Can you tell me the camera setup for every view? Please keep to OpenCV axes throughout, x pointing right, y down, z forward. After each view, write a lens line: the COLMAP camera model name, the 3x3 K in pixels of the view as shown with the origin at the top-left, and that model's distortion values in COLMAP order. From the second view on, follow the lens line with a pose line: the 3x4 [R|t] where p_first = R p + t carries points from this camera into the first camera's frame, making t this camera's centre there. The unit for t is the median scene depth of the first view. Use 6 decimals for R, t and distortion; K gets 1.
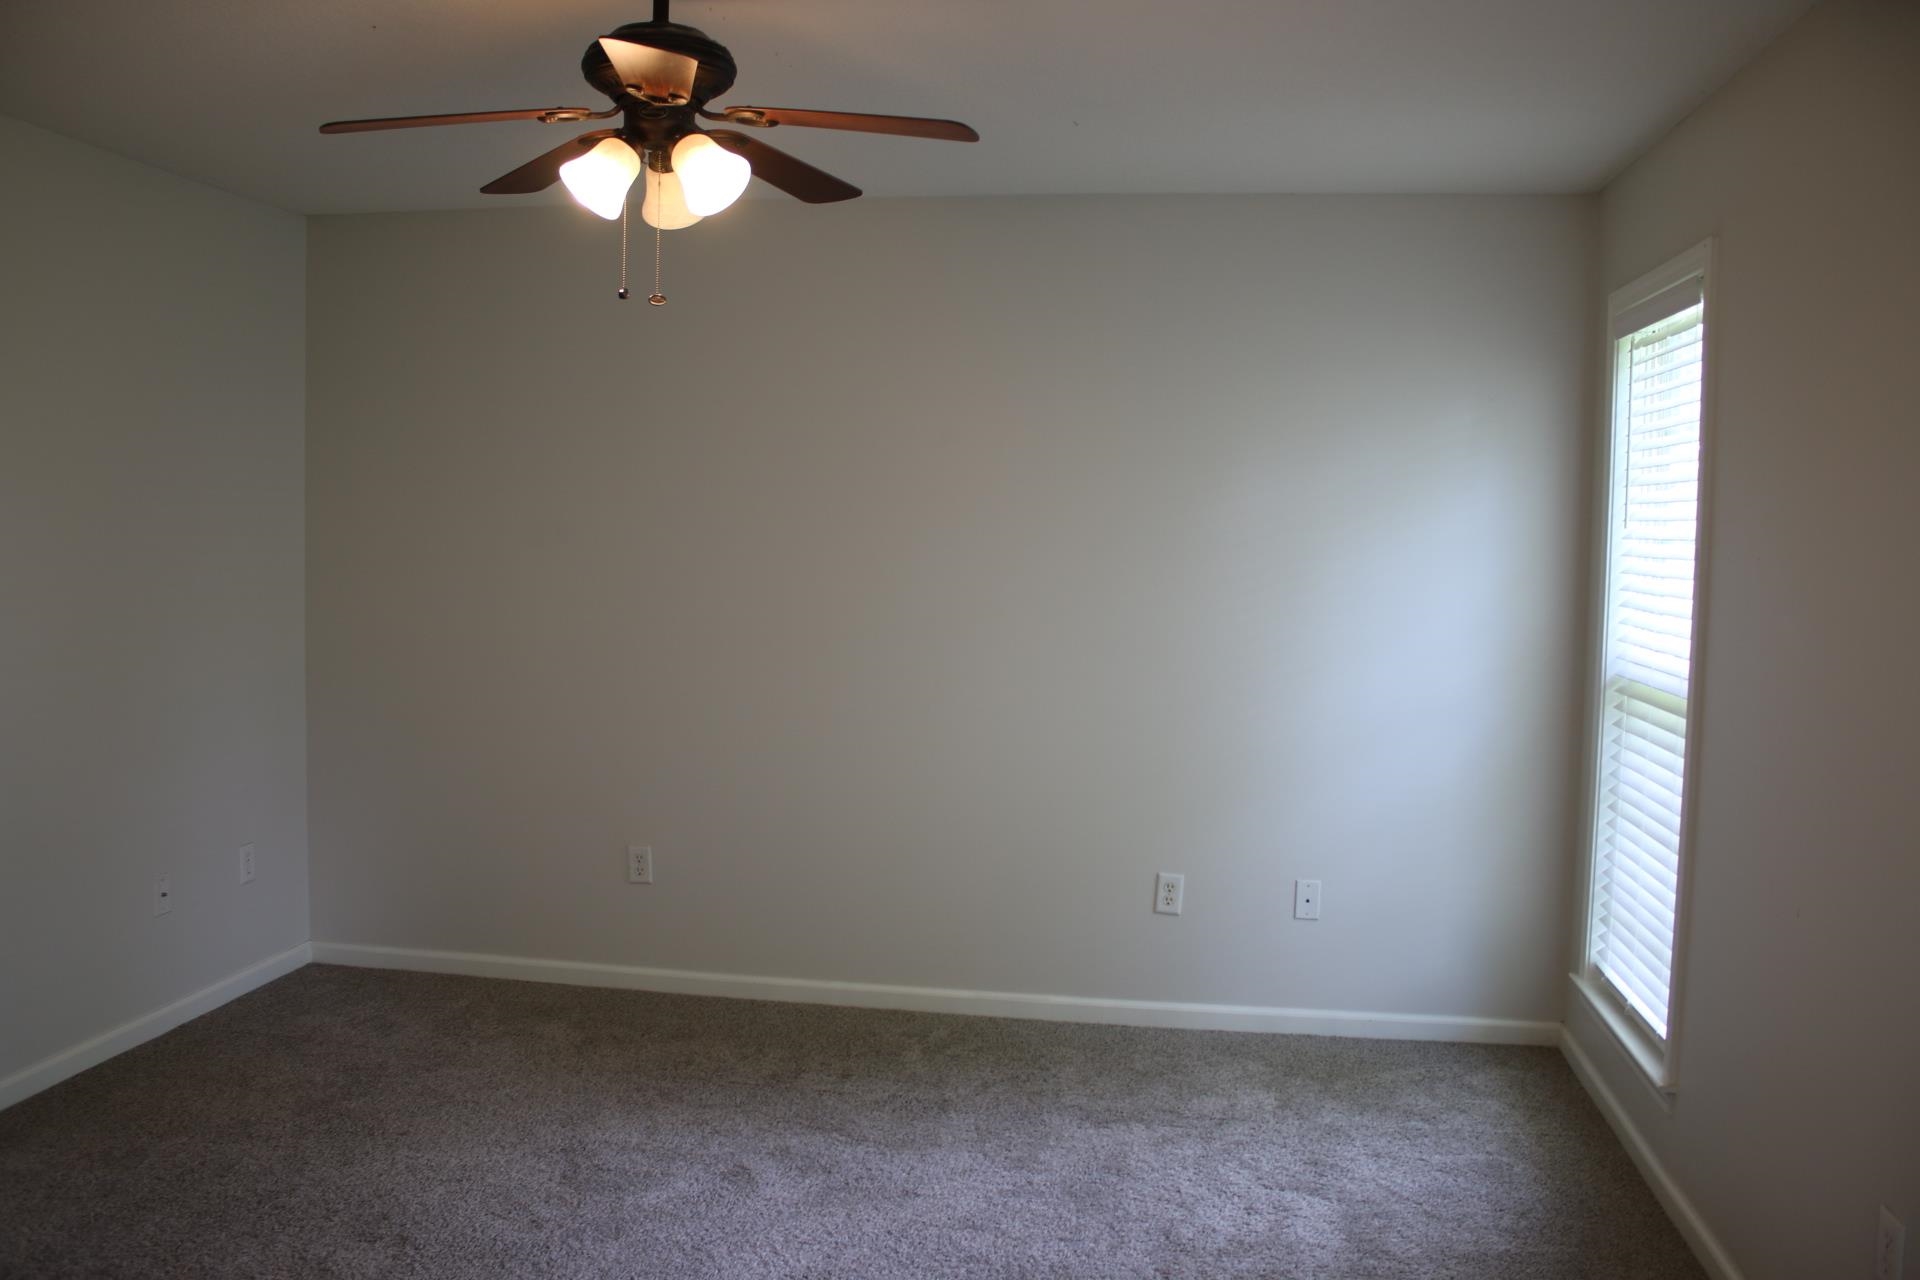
lens RADIAL K [[1581.1, 0, 955.6], [0, 1581.1, 633.0], [0, 0, 1]] dist [-0.184540, 0.163152]
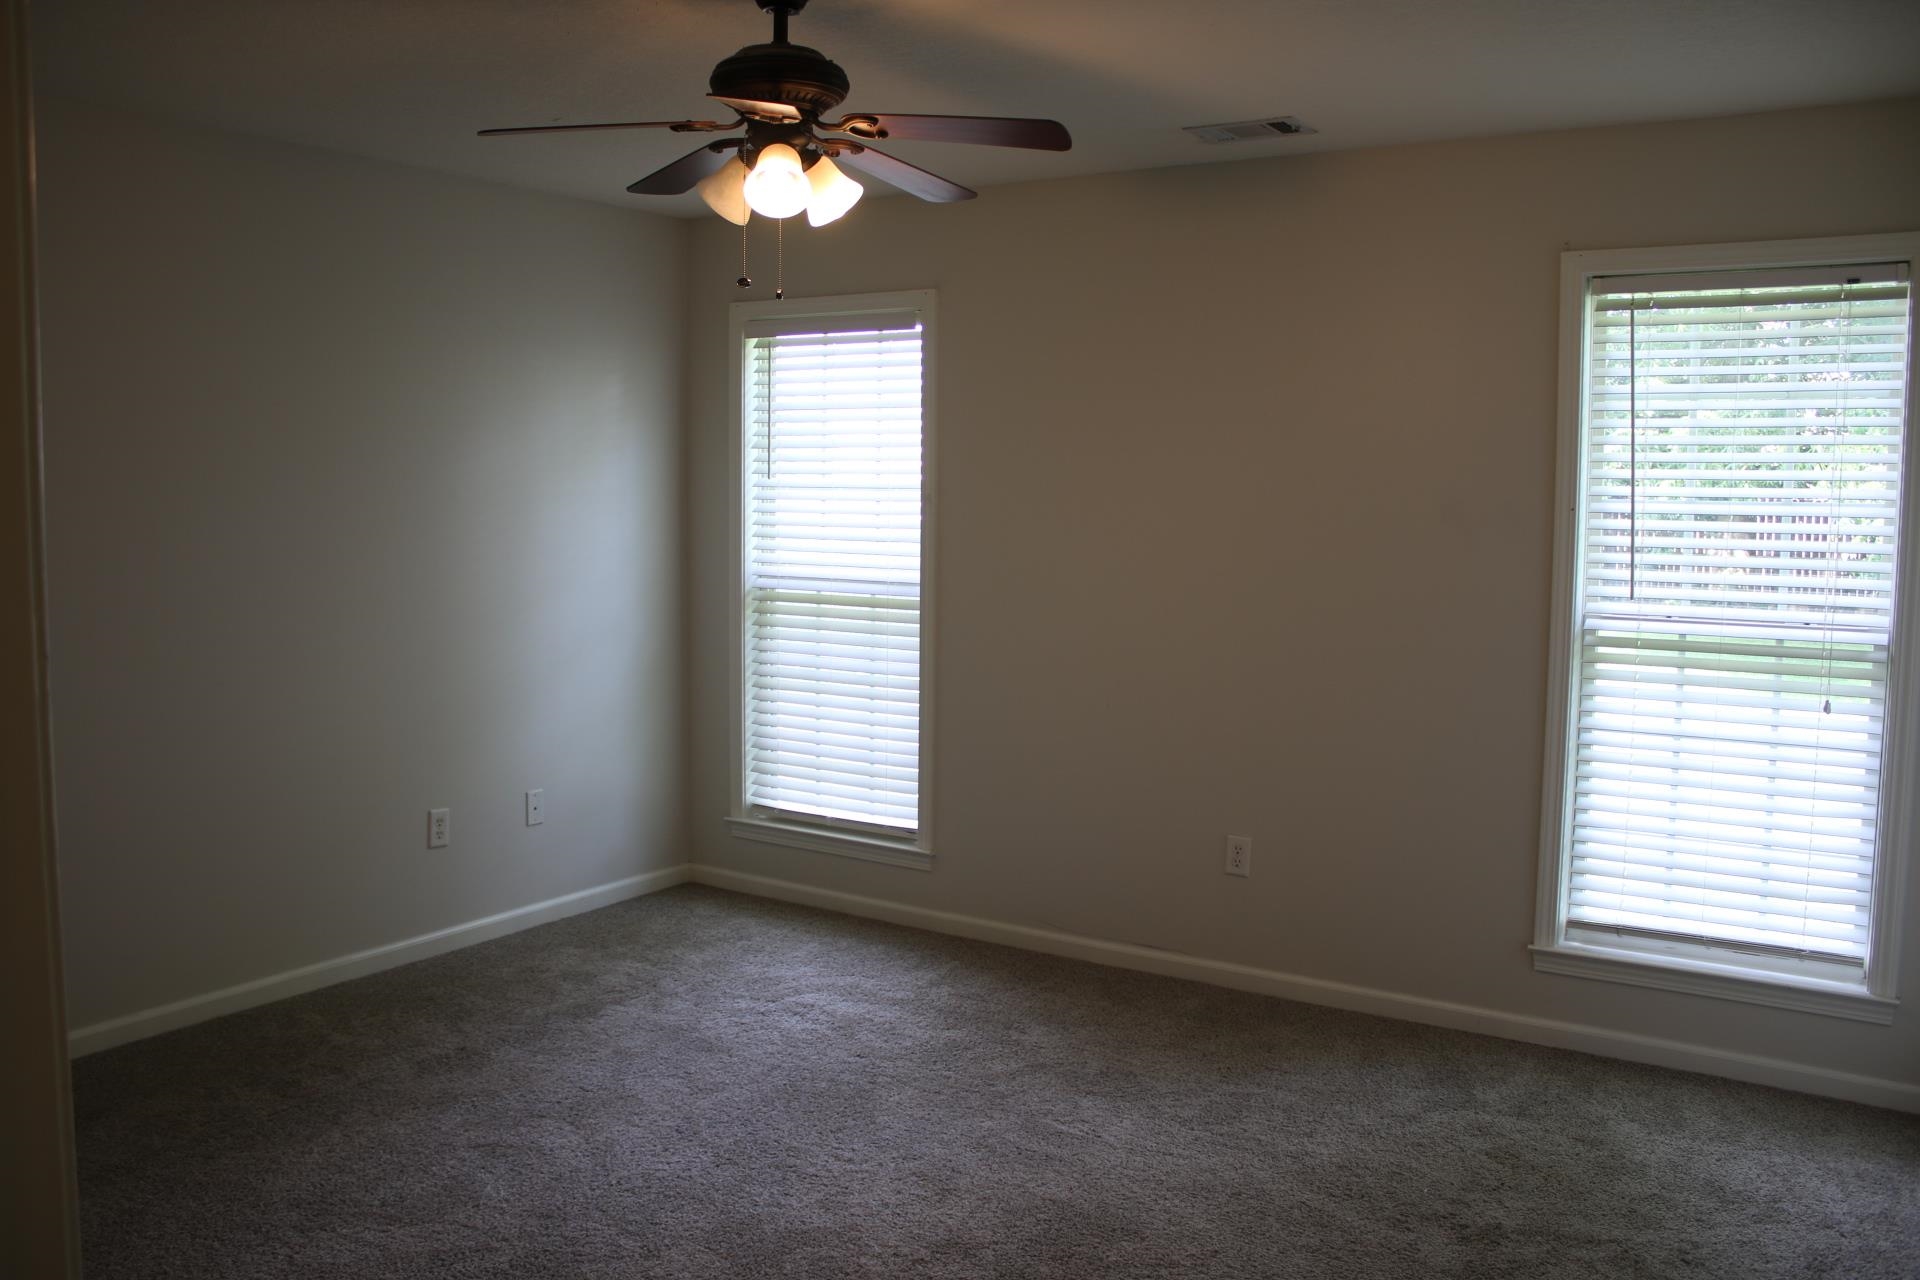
lens RADIAL K [[1581.1, 0, 955.6], [0, 1581.1, 633.0], [0, 0, 1]] dist [-0.184540, 0.163152]
pose [[0.426731, -0.108969, 0.897790, -0.728208], [0.066164, 0.993816, 0.089176, -0.041983], [-0.901955, 0.021347, 0.431302, 0.248225]]
